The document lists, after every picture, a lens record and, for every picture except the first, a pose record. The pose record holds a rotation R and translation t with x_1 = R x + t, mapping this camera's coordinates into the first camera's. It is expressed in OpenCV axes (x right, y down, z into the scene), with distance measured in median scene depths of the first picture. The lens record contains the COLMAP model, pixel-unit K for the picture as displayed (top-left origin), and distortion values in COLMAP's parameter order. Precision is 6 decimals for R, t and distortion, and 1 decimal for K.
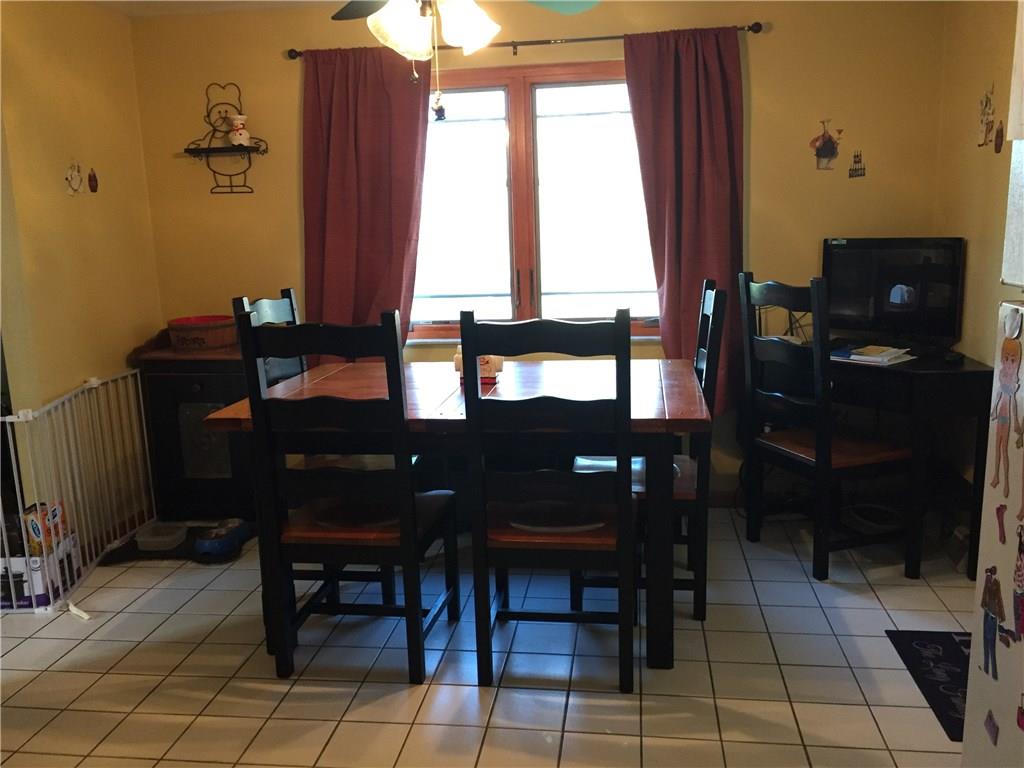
lens RADIAL K [[882.6, 0, 514.9], [0, 882.6, 380.0], [0, 0, 1]] dist [0.092609, -0.122021]
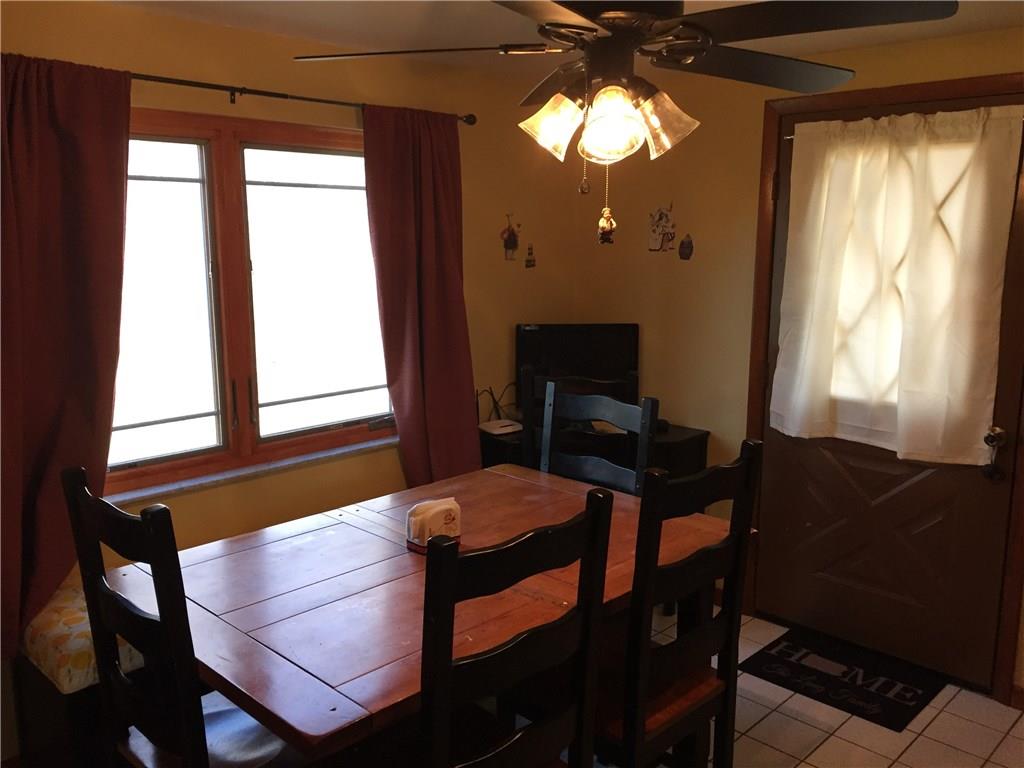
lens RADIAL K [[882.6, 0, 514.9], [0, 882.6, 380.0], [0, 0, 1]] dist [0.092609, -0.122021]
pose [[0.592462, -0.102972, 0.798990, -0.503434], [0.122711, 0.991759, 0.036824, -0.132818], [-0.796198, 0.076228, 0.600215, 0.379076]]
